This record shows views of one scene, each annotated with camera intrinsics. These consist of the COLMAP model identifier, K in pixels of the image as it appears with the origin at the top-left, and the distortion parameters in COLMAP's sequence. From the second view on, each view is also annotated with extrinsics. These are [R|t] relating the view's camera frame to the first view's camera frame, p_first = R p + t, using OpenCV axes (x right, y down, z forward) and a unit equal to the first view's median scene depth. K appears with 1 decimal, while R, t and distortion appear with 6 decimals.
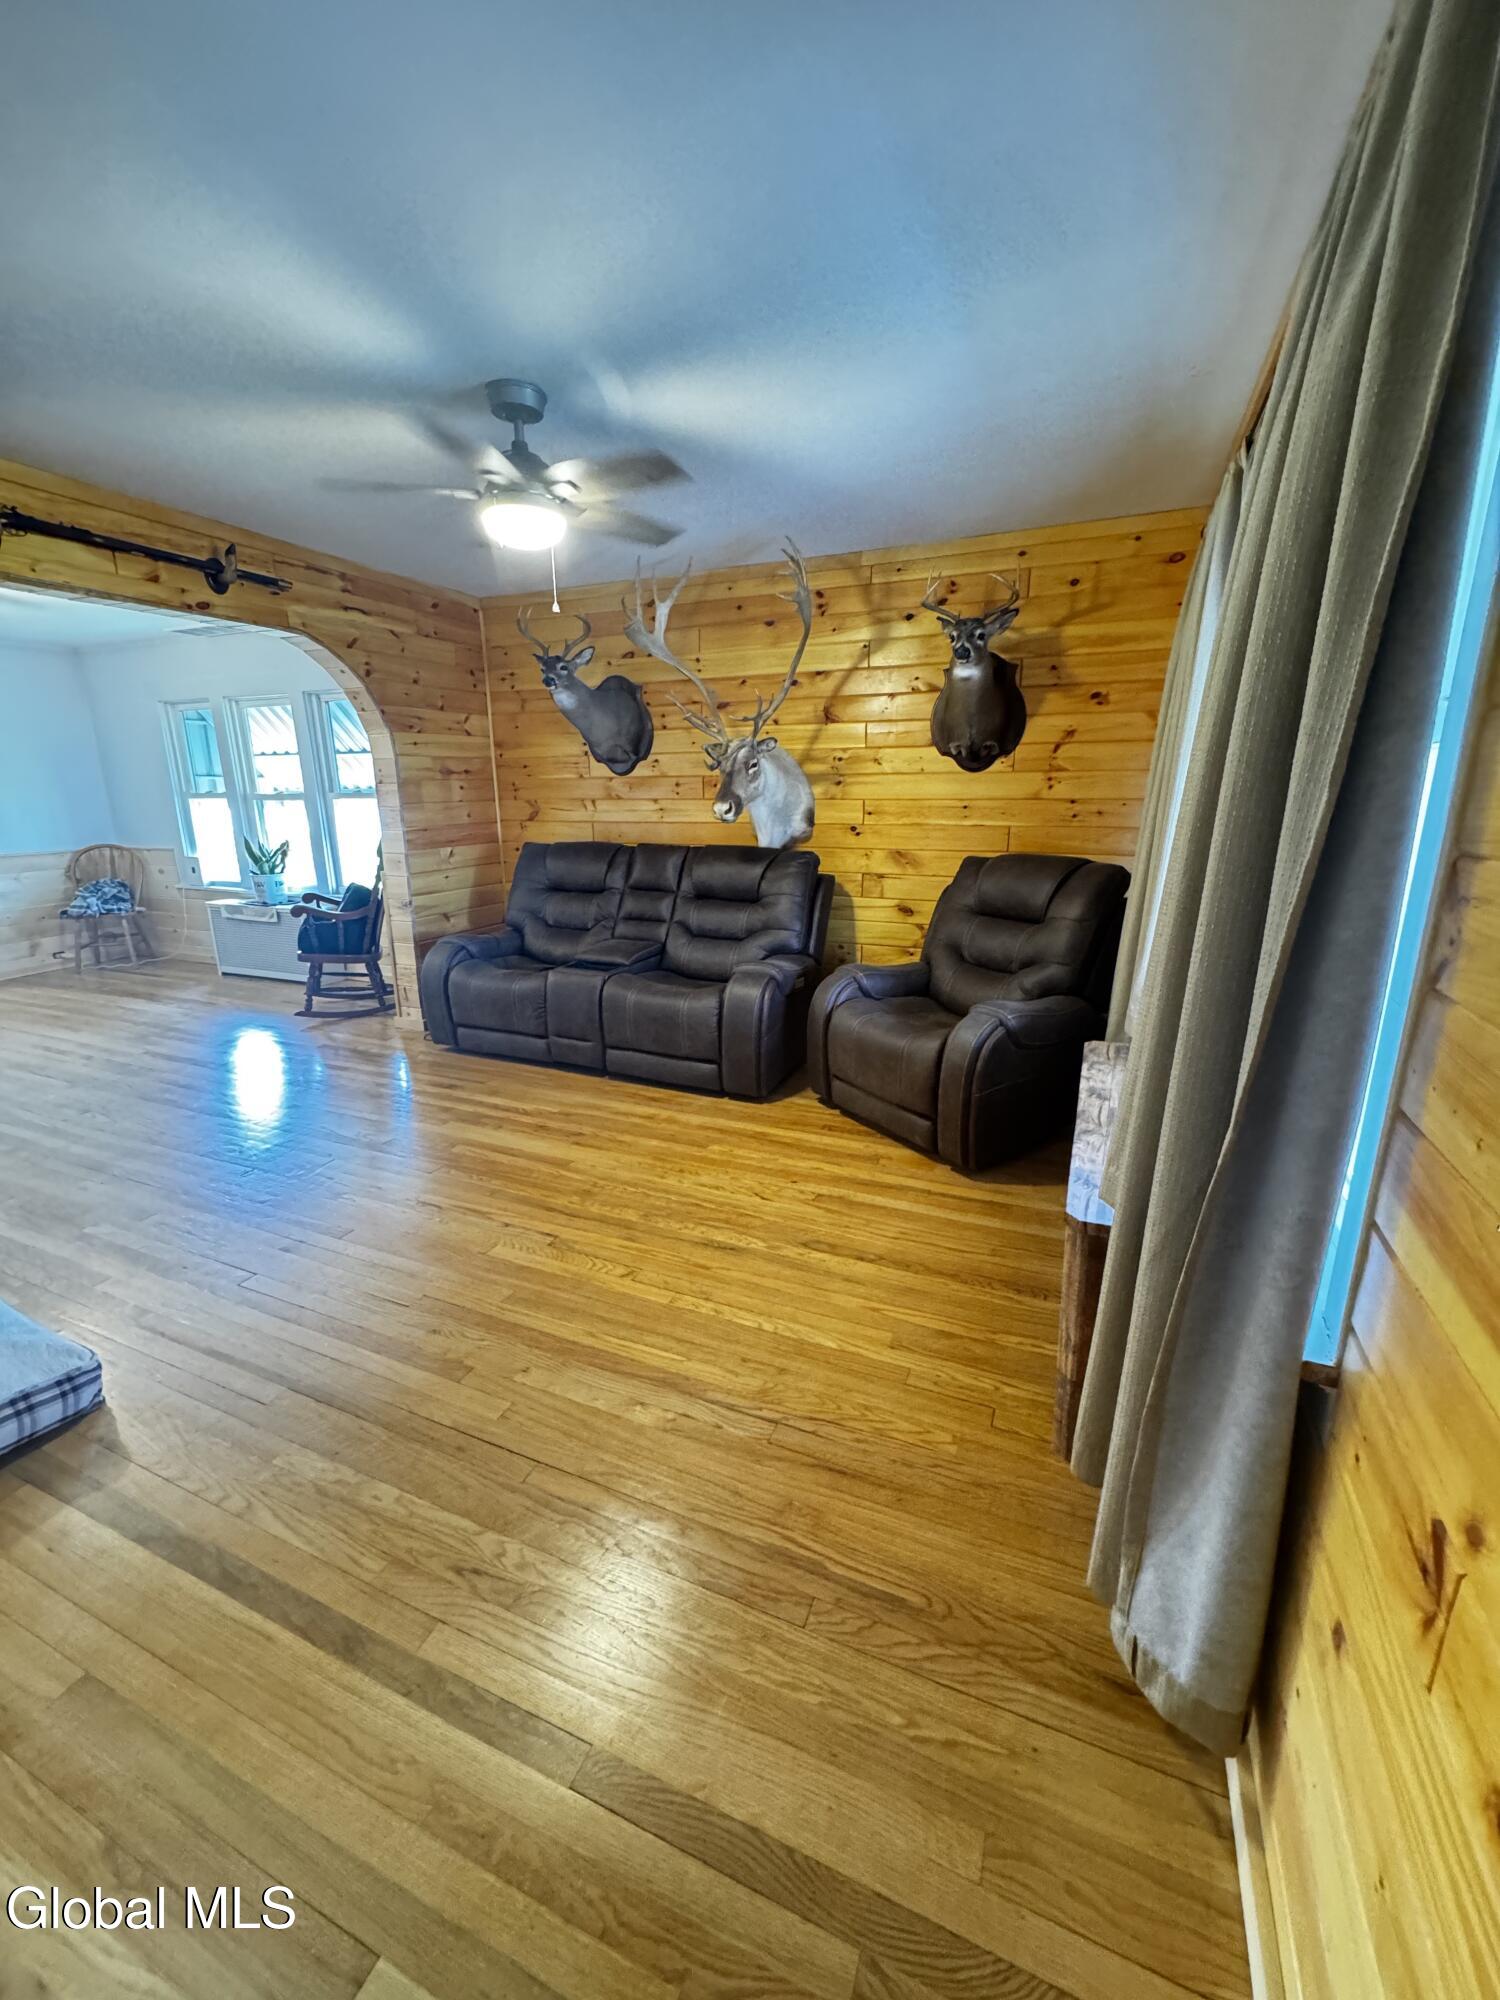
lens RADIAL K [[800.2, 0, 750.0], [0, 800.2, 1000.0], [0, 0, 1]] dist [-0.000502, 0.000351]
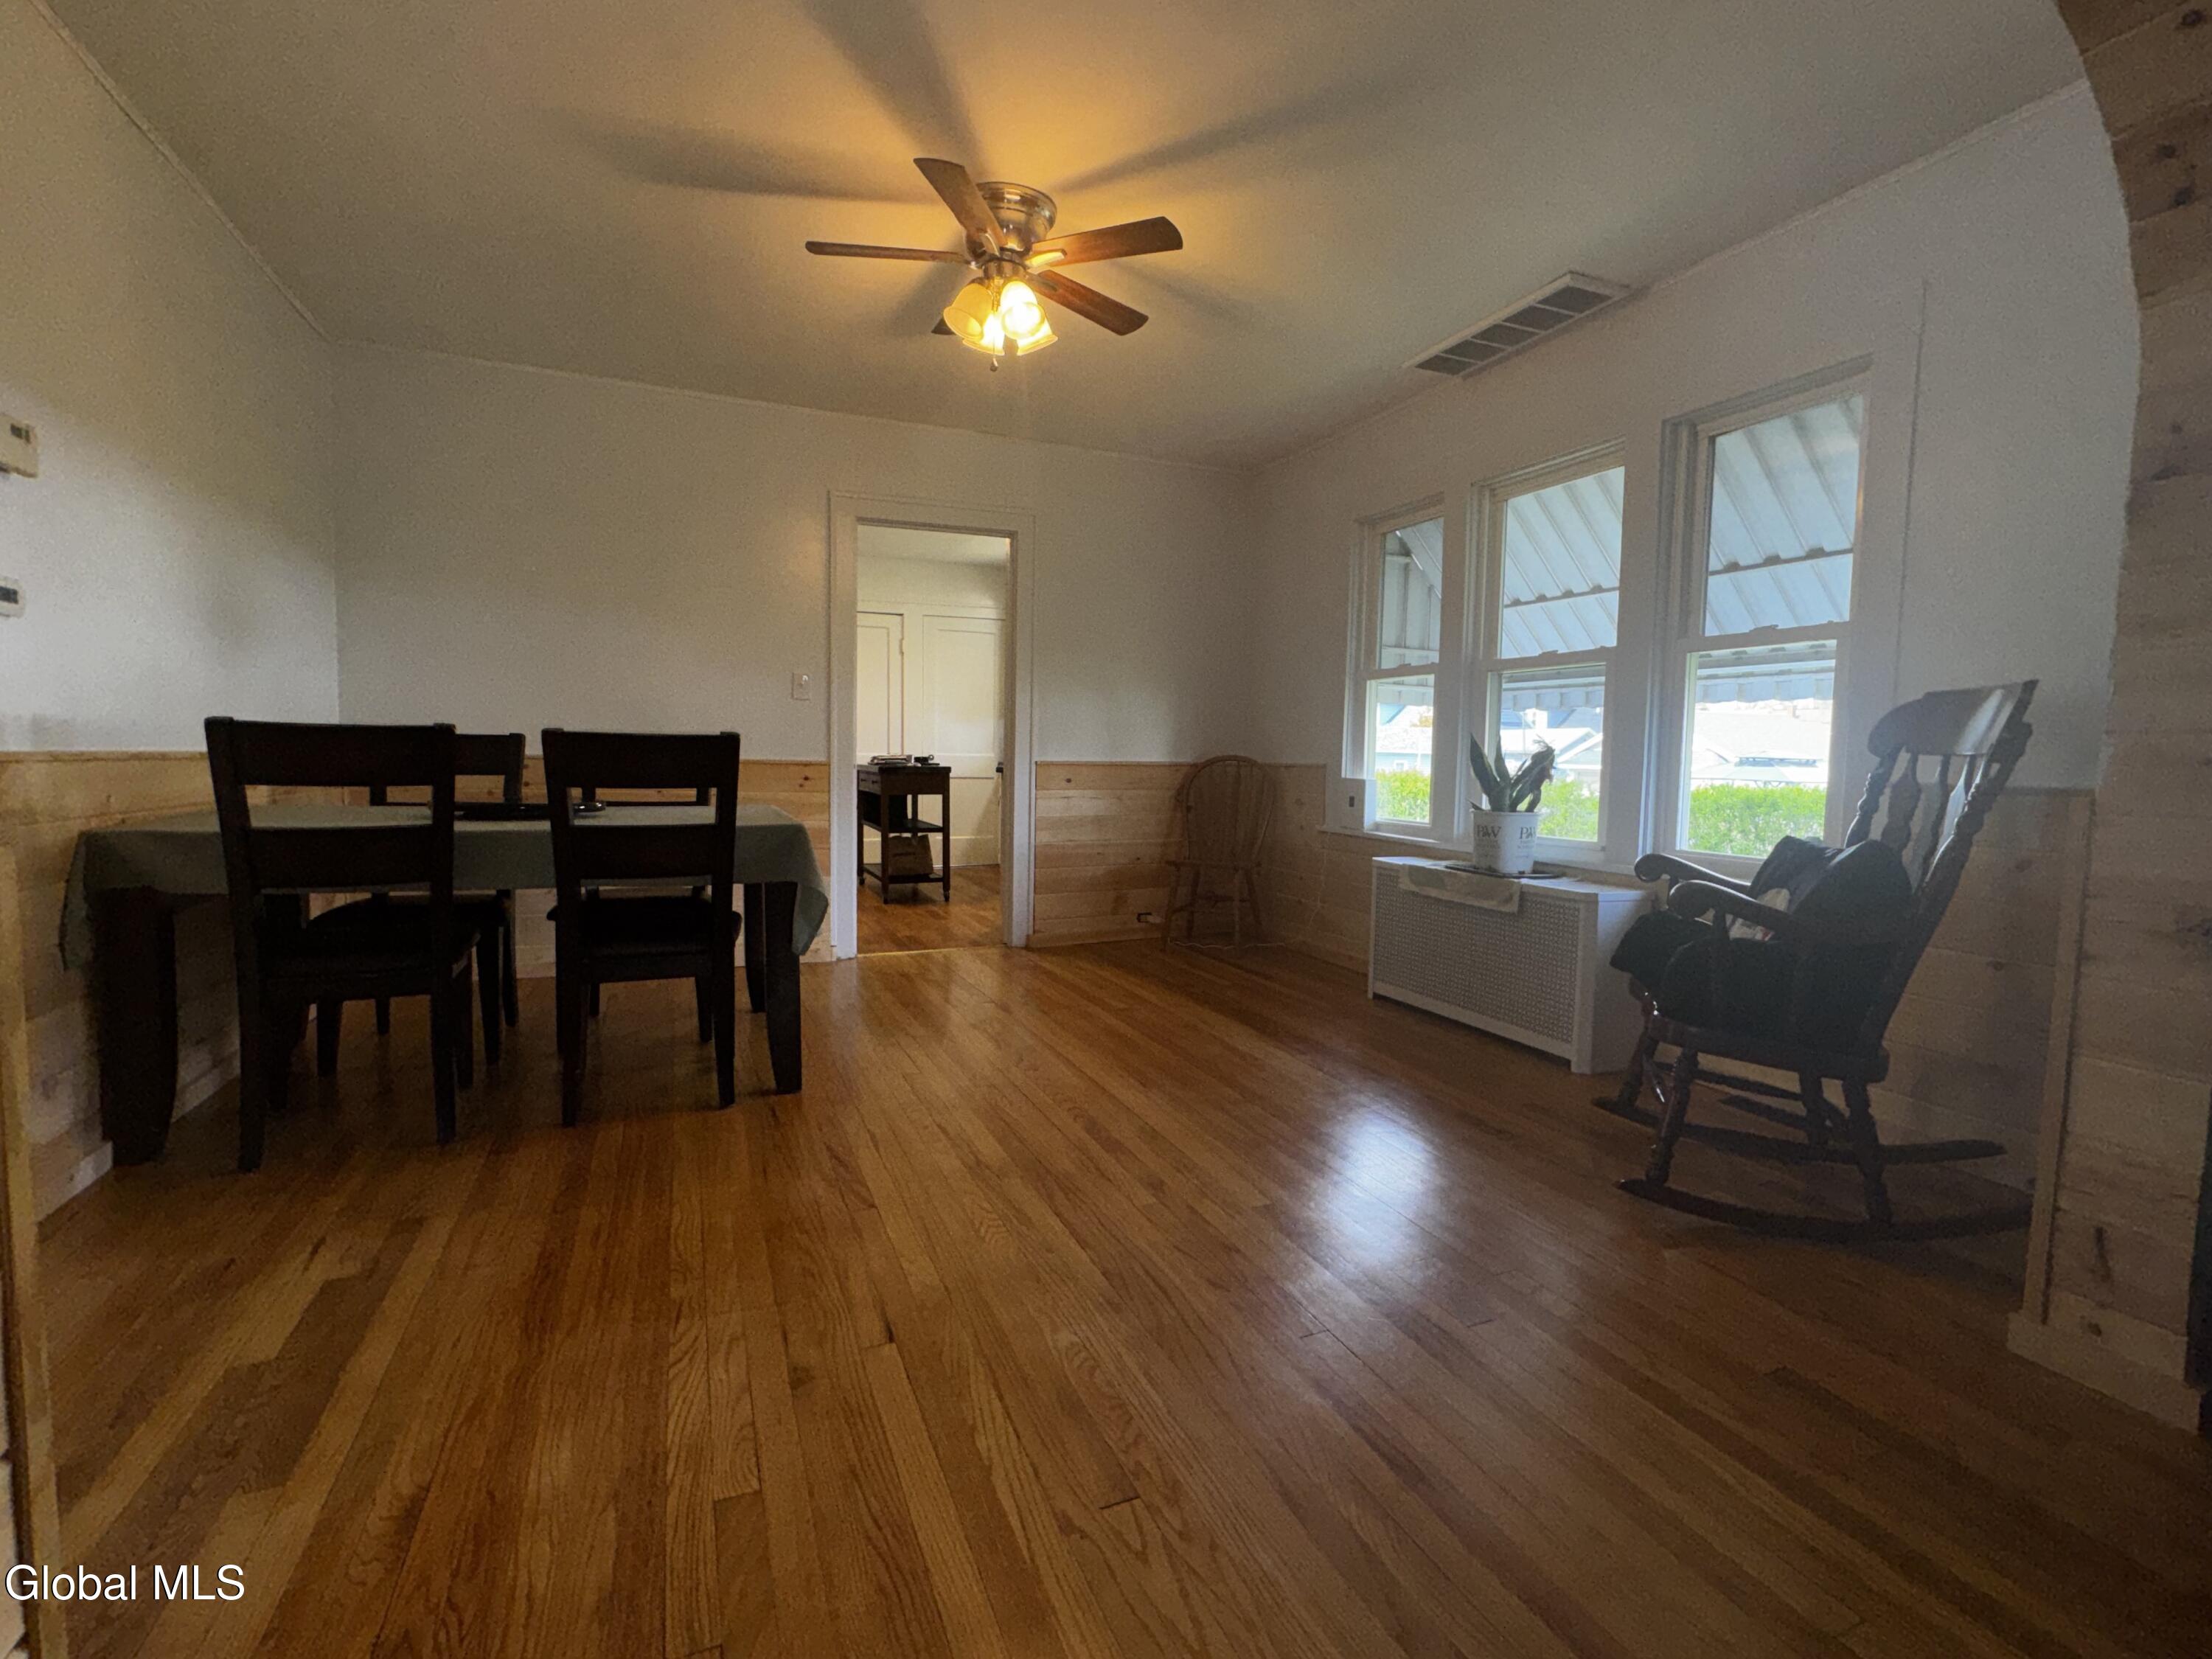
lens RADIAL K [[1011.5, 0, 1106.0], [0, 1011.5, 829.5], [0, 0, 1]] dist [-0.000194, -0.000072]
pose [[0.726682, 0.084061, -0.681812, -0.540744], [-0.214801, 0.970525, -0.109281, -0.044225], [0.652529, 0.225866, 0.723319, 0.603149]]
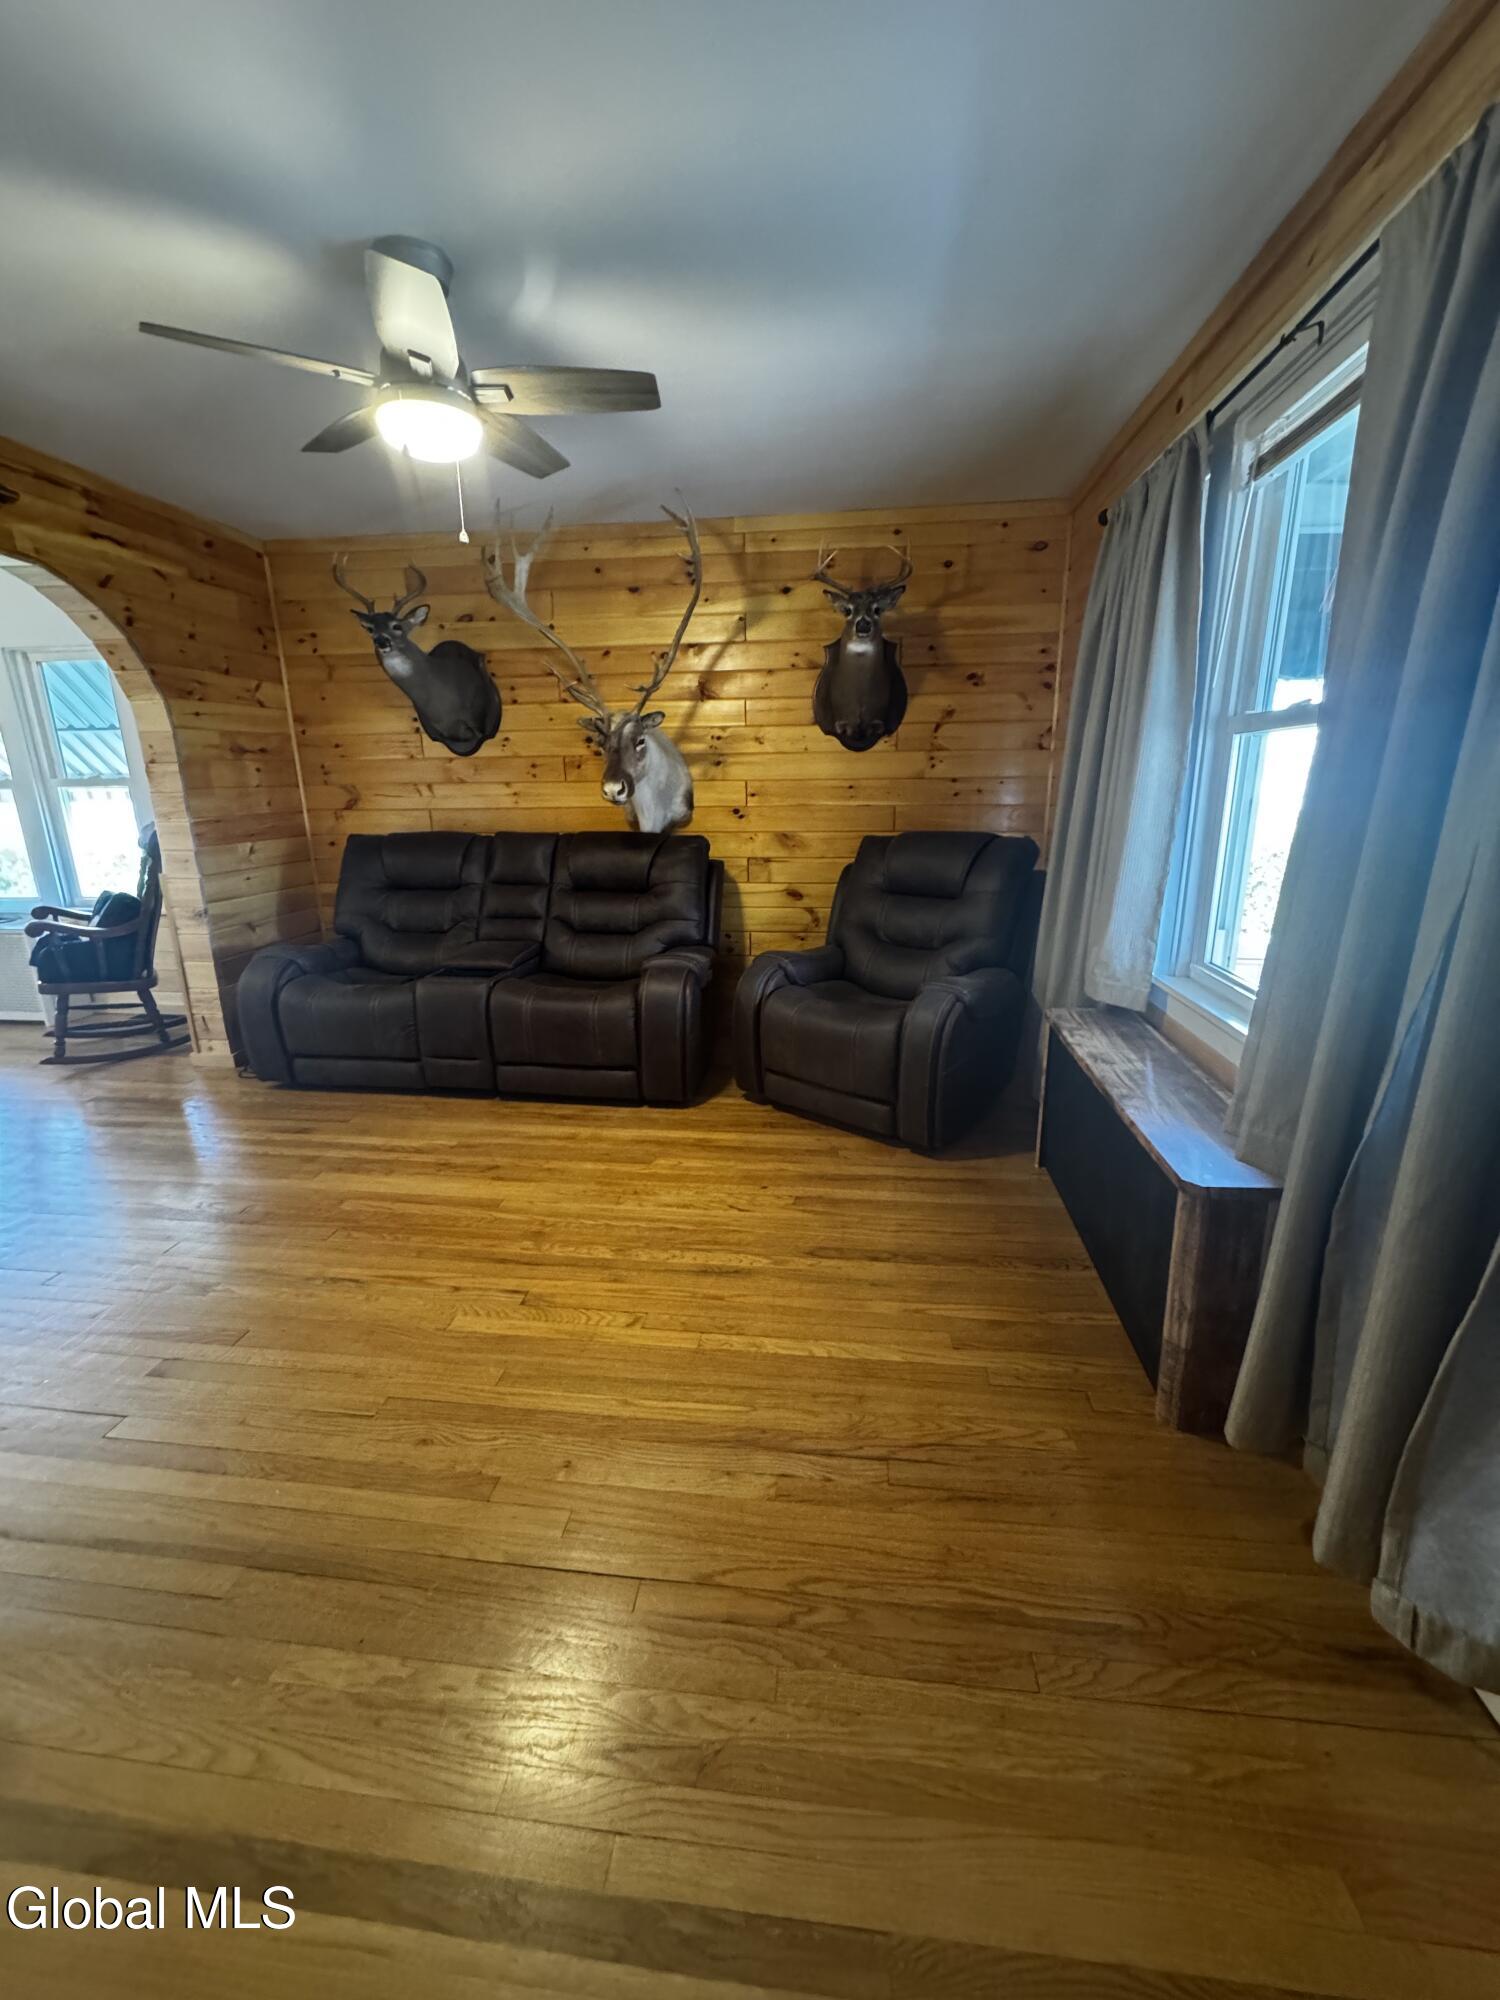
lens RADIAL K [[800.2, 0, 750.0], [0, 800.2, 1000.0], [0, 0, 1]] dist [-0.000502, 0.000351]
pose [[0.959016, -0.077886, 0.272439, -0.142052], [0.076319, 0.996949, 0.016361, -0.003792], [-0.272882, 0.005102, 0.962034, 0.081531]]
